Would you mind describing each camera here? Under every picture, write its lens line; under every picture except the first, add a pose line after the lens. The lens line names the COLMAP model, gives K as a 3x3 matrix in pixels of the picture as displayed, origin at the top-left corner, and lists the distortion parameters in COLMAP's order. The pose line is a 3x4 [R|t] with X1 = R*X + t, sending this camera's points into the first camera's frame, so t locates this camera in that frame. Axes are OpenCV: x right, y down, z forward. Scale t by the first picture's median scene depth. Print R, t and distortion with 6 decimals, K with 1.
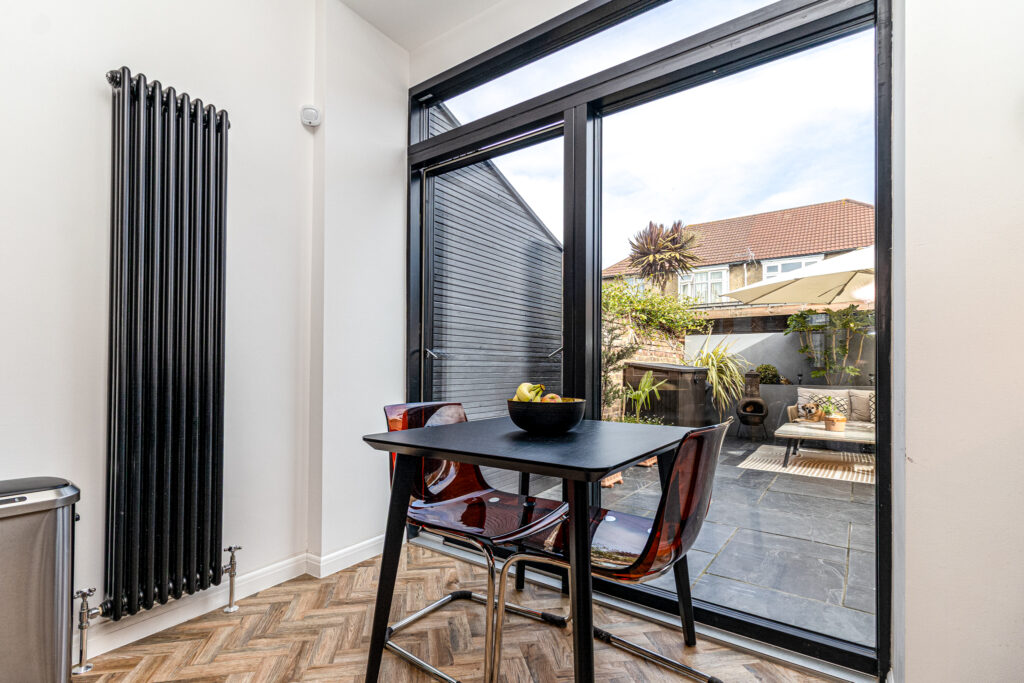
lens RADIAL K [[466.9, 0, 508.8], [0, 466.9, 366.0], [0, 0, 1]] dist [0.005151, 0.000007]
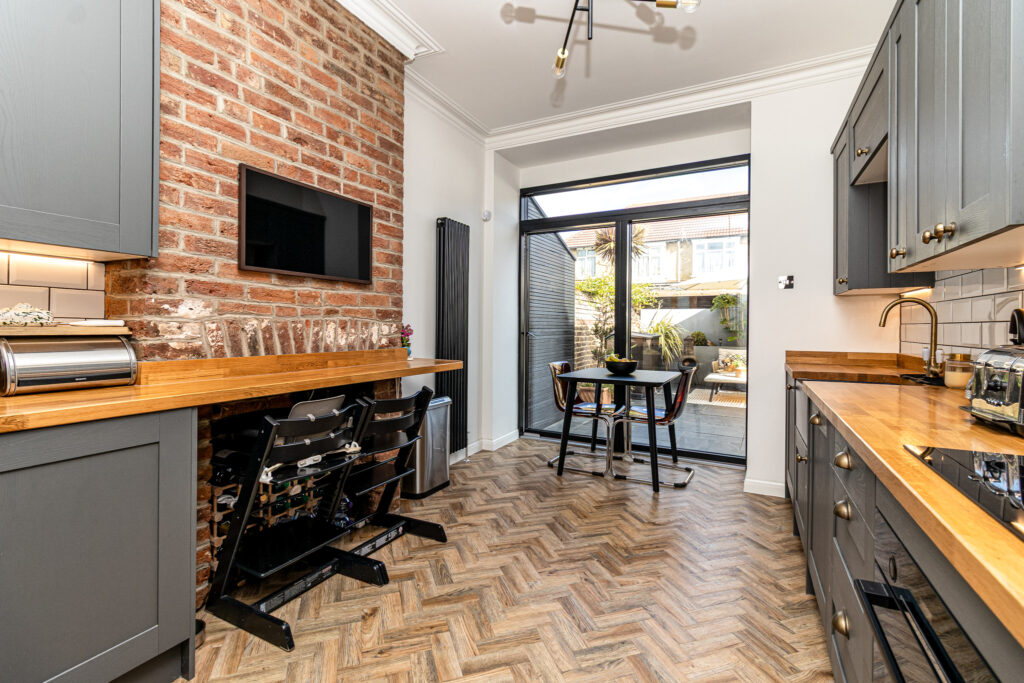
lens RADIAL K [[466.9, 0, 510.1], [0, 466.9, 333.7], [0, 0, 1]] dist [0.005151, 0.000007]
pose [[0.991312, -0.002810, 0.131498, -0.194355], [-0.000164, 0.999745, 0.022602, -0.028981], [-0.131528, -0.022428, 0.991059, -0.316658]]
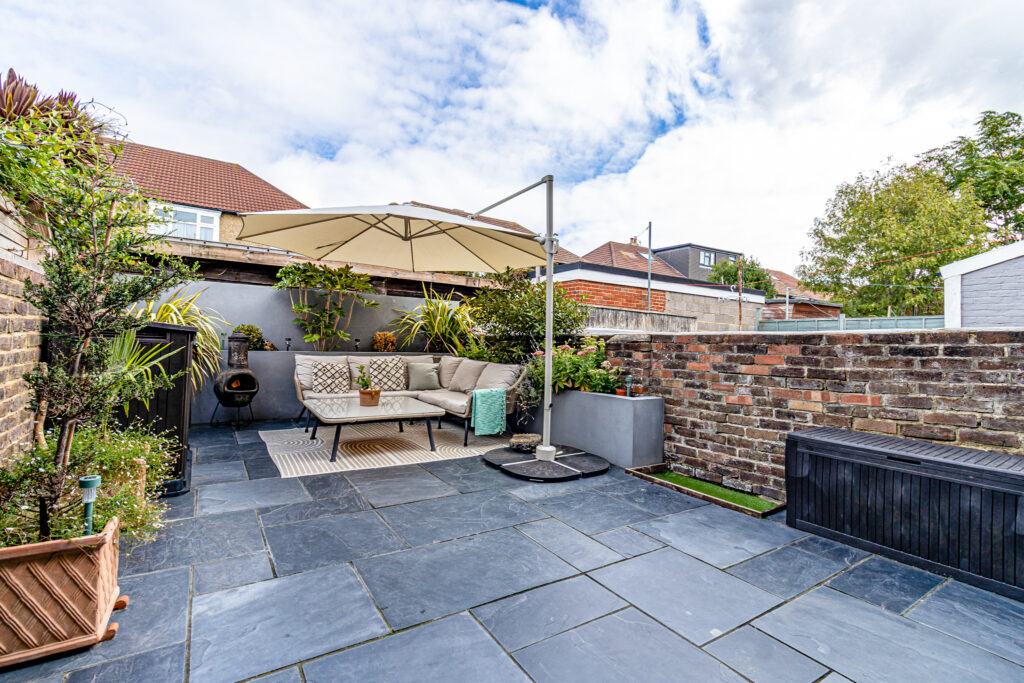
lens RADIAL K [[466.9, 0, 514.8], [0, 466.9, 337.4], [0, 0, 1]] dist [0.005151, 0.000007]
pose [[0.363506, 0.015508, 0.931463, -0.012906], [-0.036366, 0.999336, -0.002446, 0.003336], [-0.930882, -0.032985, 0.363828, 0.313952]]
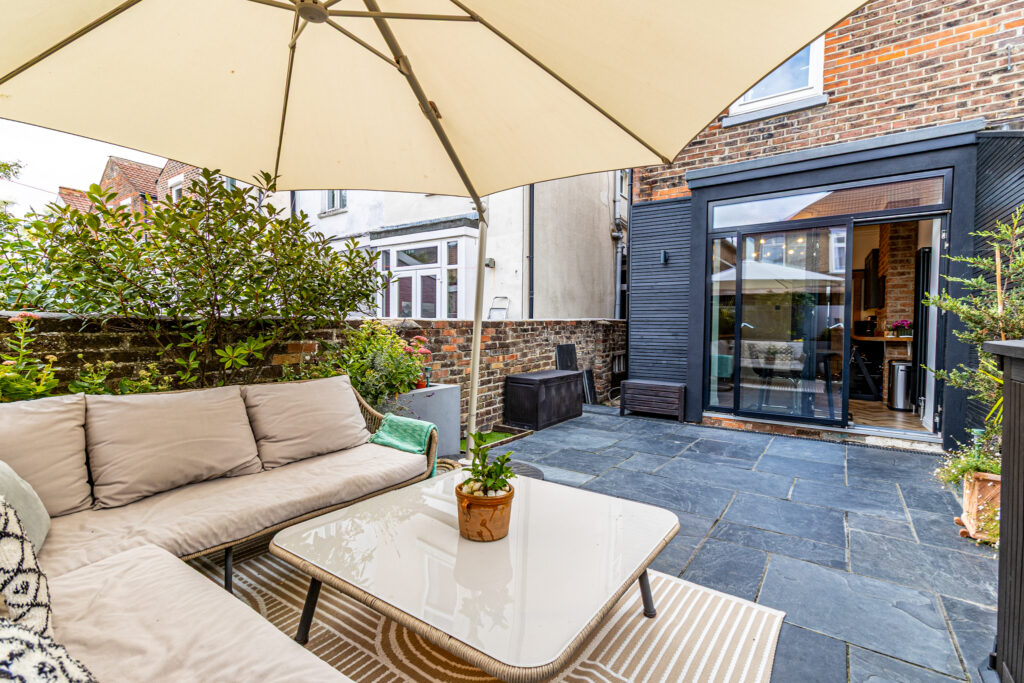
lens RADIAL K [[466.9, 0, 513.7], [0, 466.9, 338.4], [0, 0, 1]] dist [0.005151, 0.000007]
pose [[-0.999877, -0.015562, -0.002118, 0.464652], [-0.015597, 0.999720, 0.017781, 0.002319], [0.001840, 0.017812, -0.999840, 0.914486]]
